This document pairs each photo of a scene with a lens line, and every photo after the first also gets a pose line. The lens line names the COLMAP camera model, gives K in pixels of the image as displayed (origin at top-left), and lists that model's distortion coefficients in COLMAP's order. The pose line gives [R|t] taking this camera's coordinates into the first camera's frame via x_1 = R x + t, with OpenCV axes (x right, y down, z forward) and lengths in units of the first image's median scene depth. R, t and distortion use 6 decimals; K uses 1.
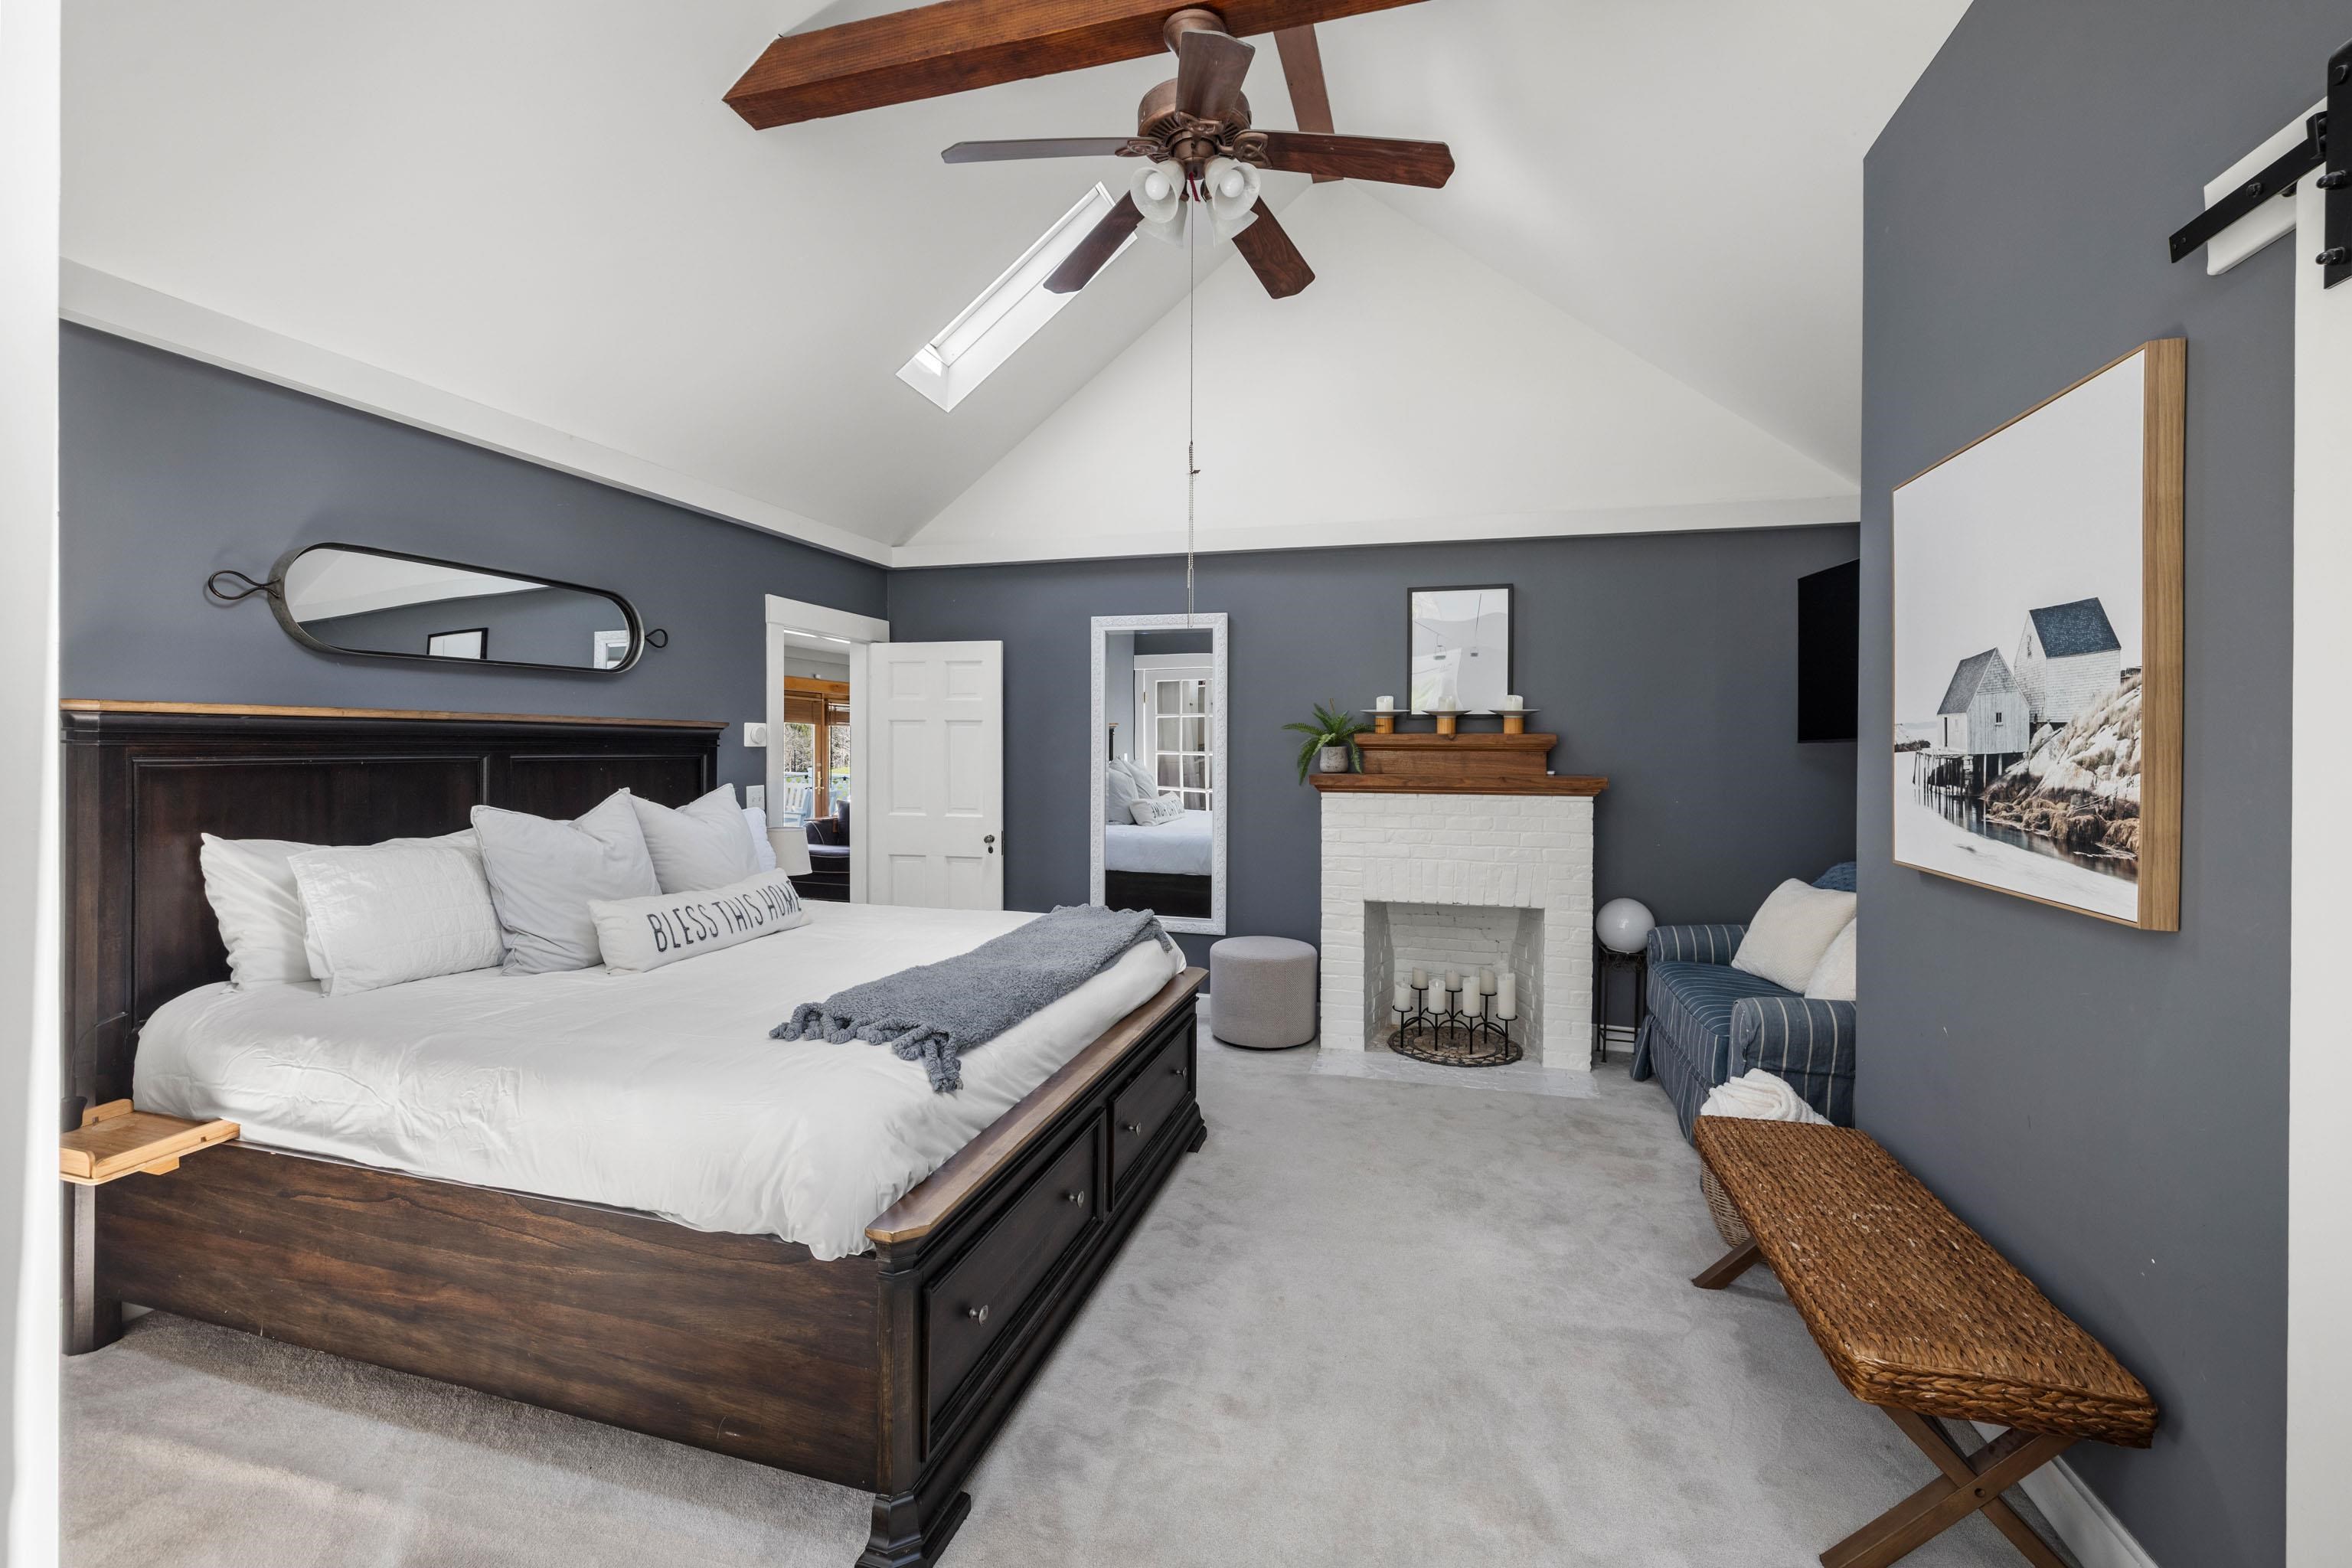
lens RADIAL K [[999.1, 0, 1188.1], [0, 999.1, 742.9], [0, 0, 1]] dist [0.001078, -0.000948]
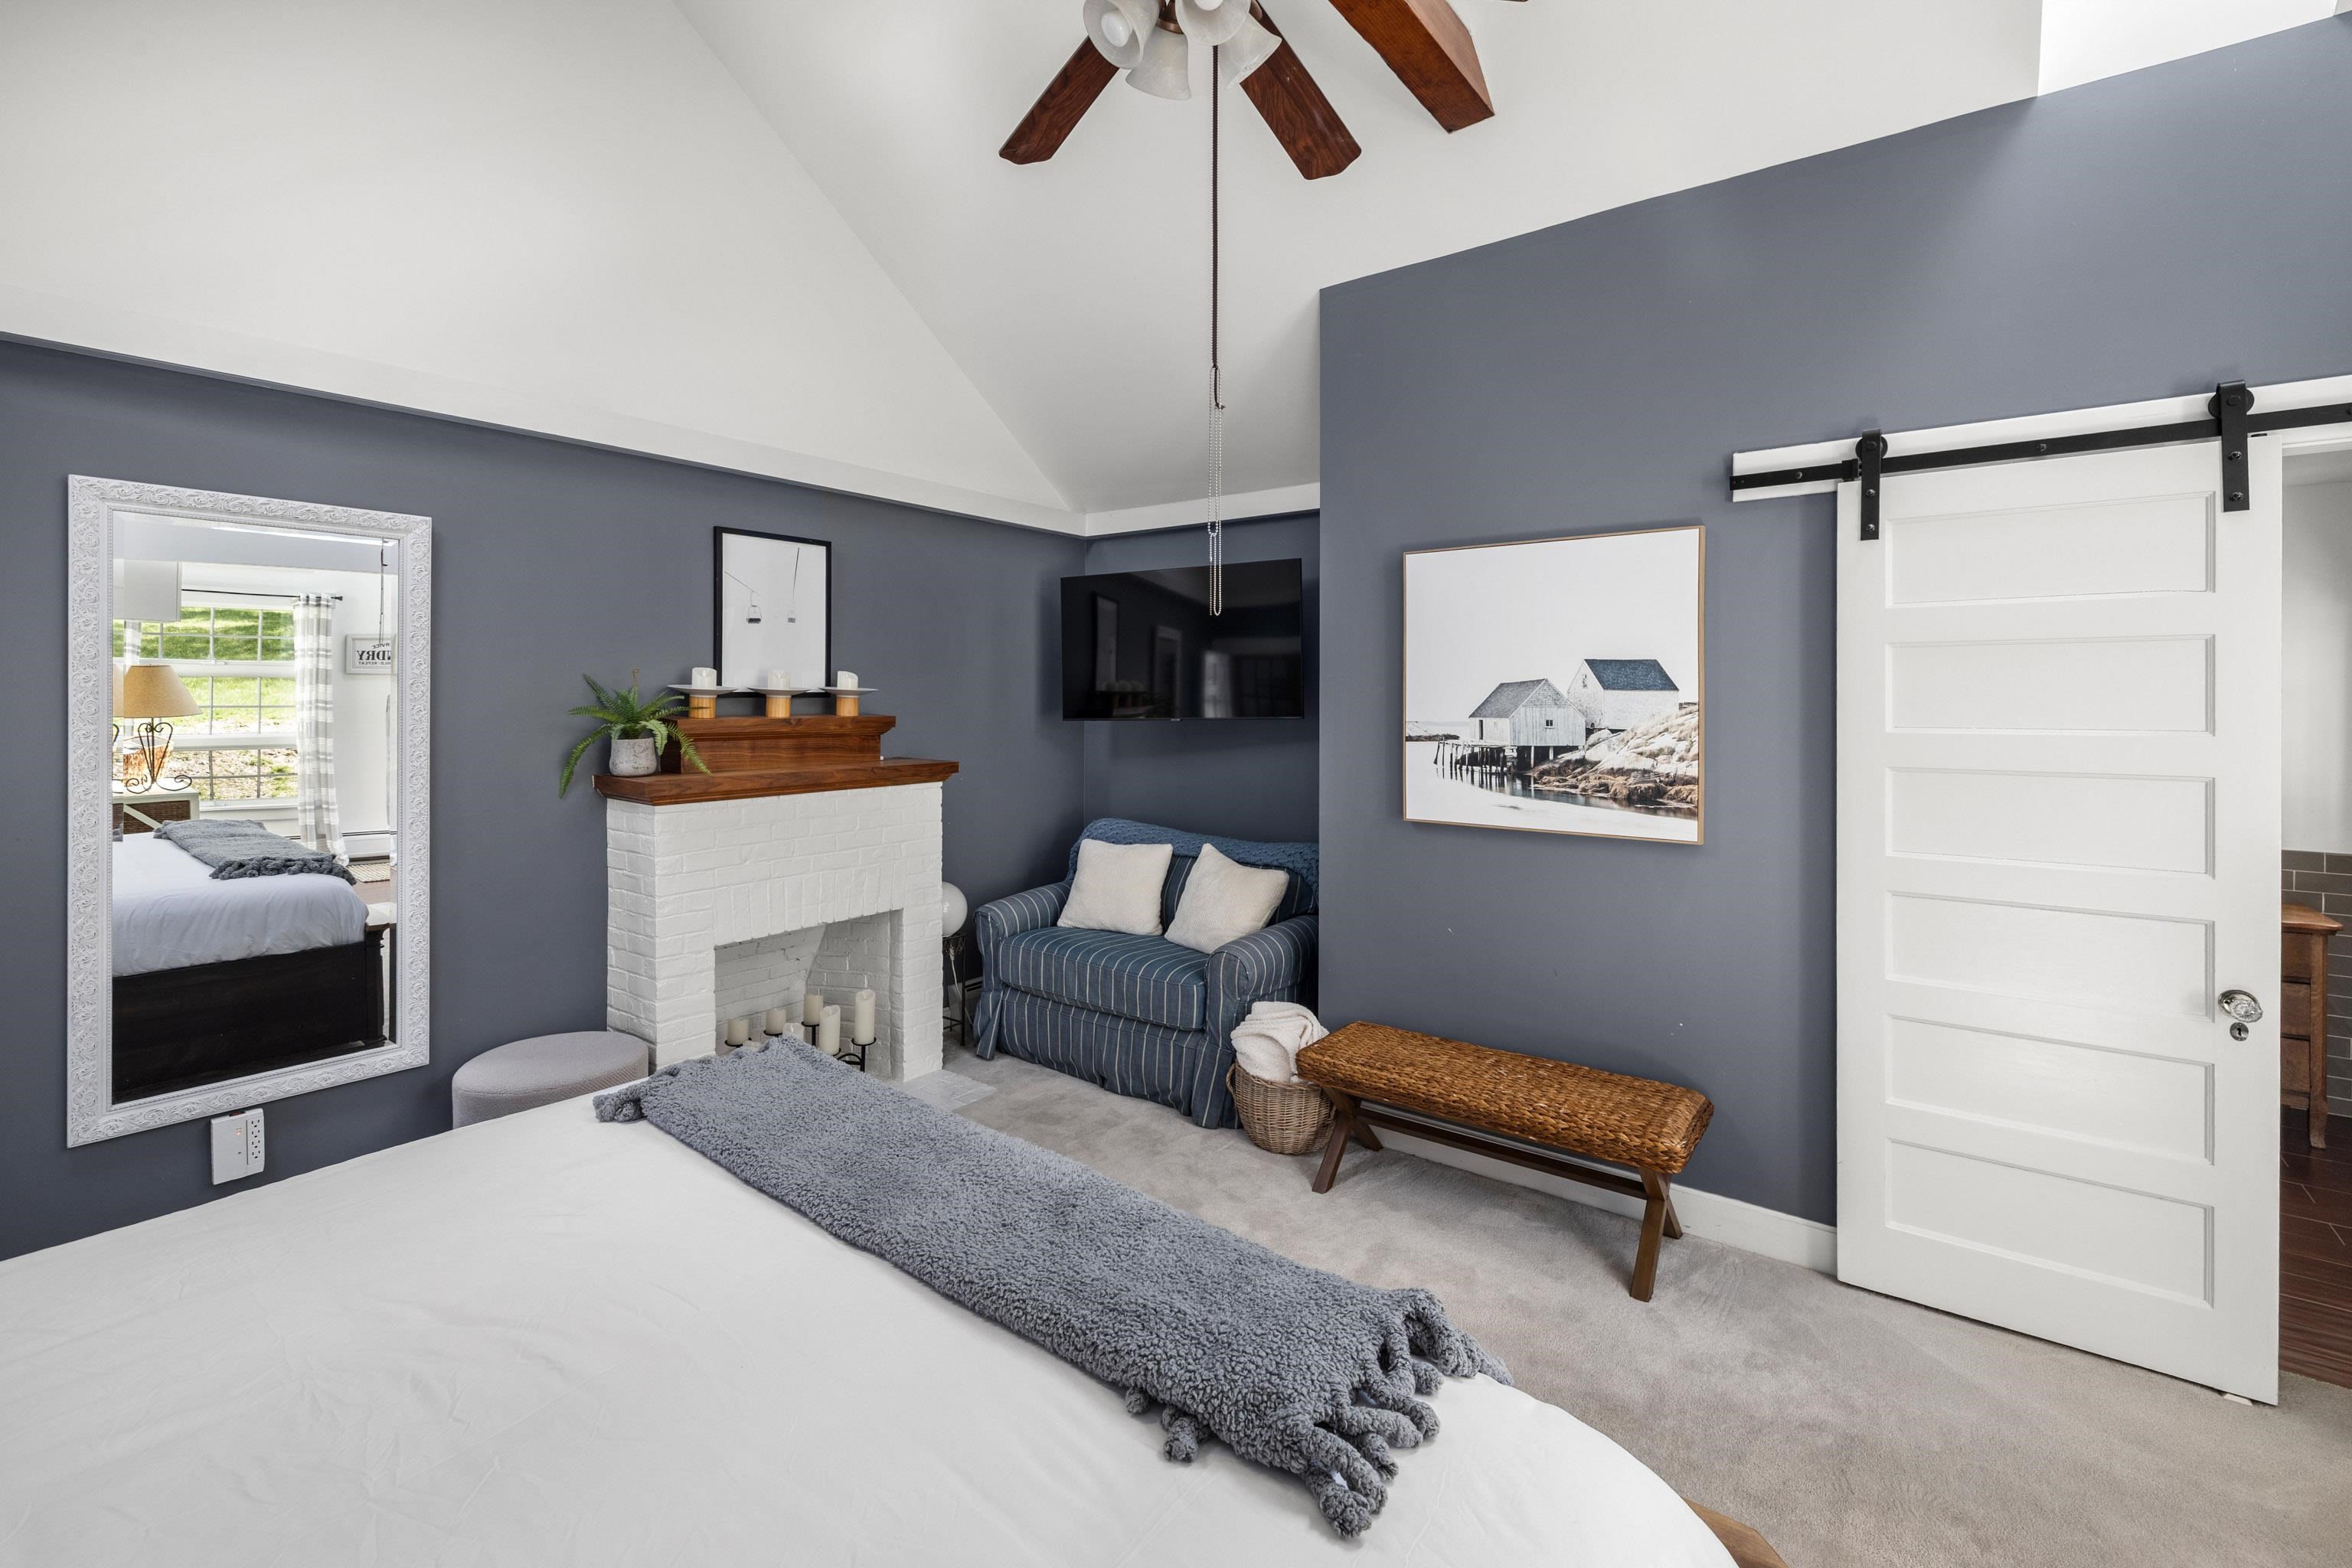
lens RADIAL K [[999.1, 0, 1177.7], [0, 999.1, 696.2], [0, 0, 1]] dist [0.001078, -0.000948]
pose [[0.380539, -0.003062, 0.924760, -0.913506], [-0.002583, 0.999987, 0.004374, -0.076537], [-0.924761, -0.004053, 0.380526, 0.981884]]
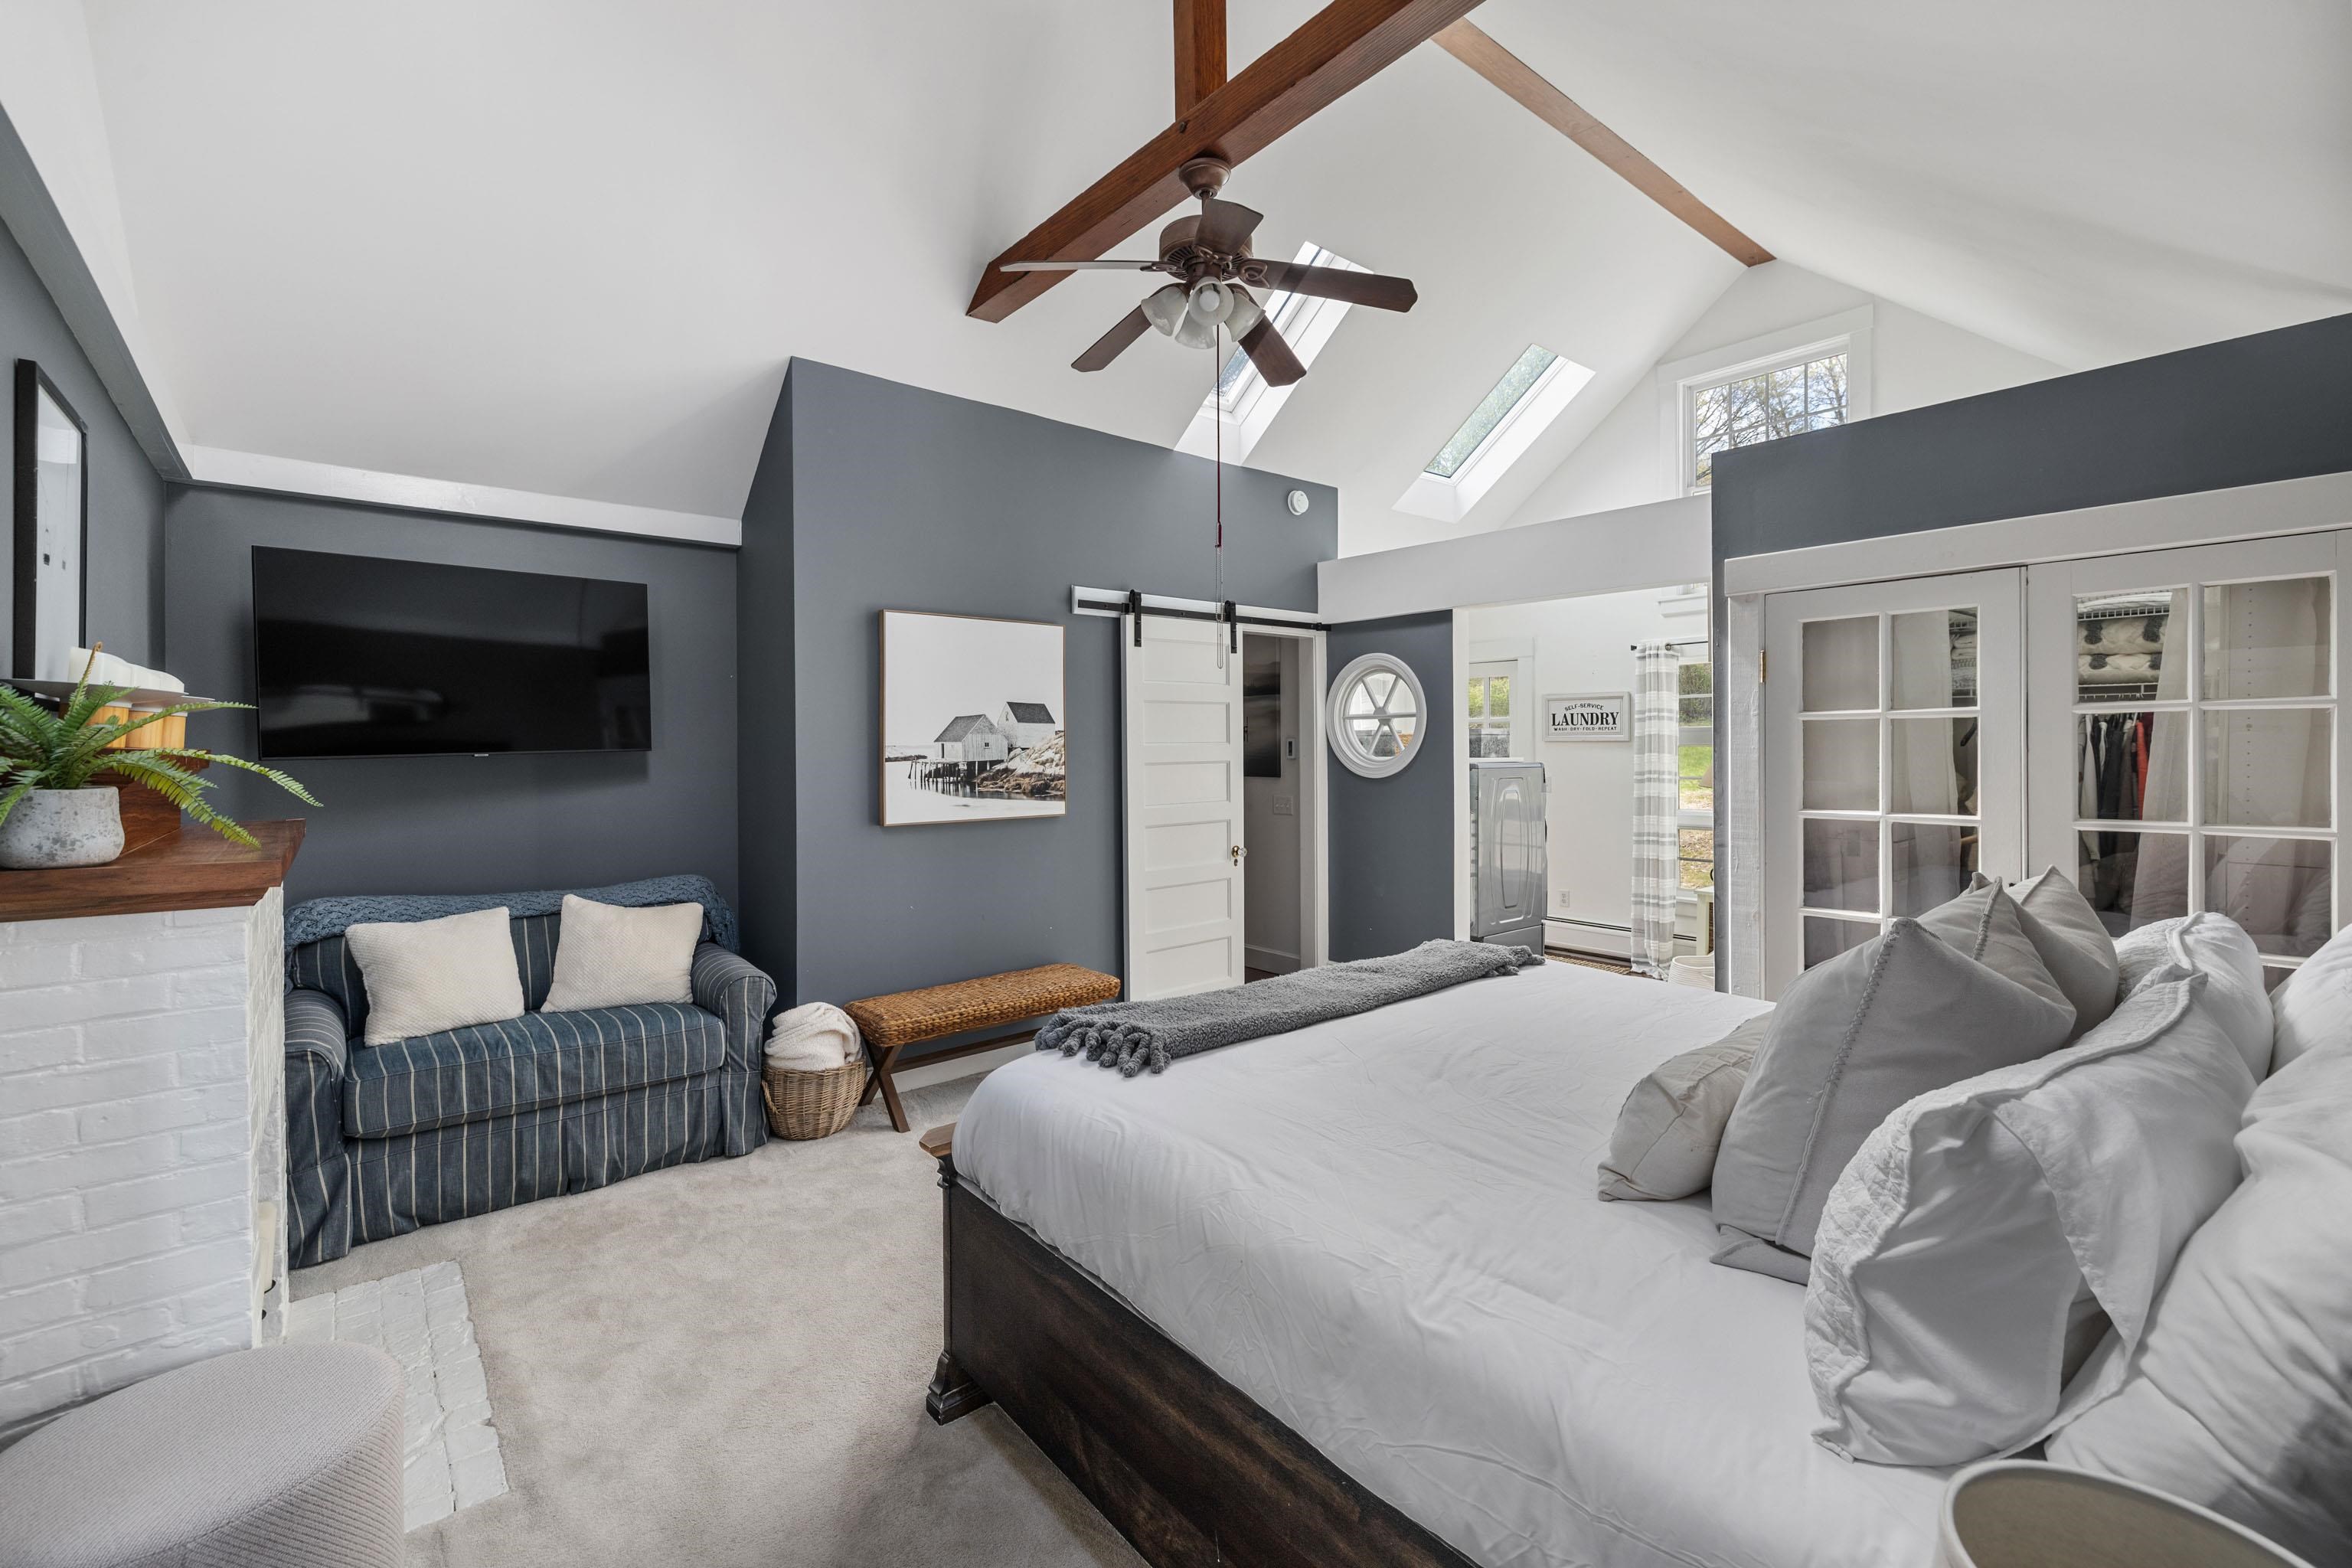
lens RADIAL K [[999.1, 0, 1189.1], [0, 999.1, 751.2], [0, 0, 1]] dist [0.001078, -0.000948]
pose [[-0.823305, -0.006318, 0.567565, -0.905573], [-0.001851, 0.999963, 0.008445, -0.031984], [-0.567597, 0.005902, -0.823285, 2.730900]]
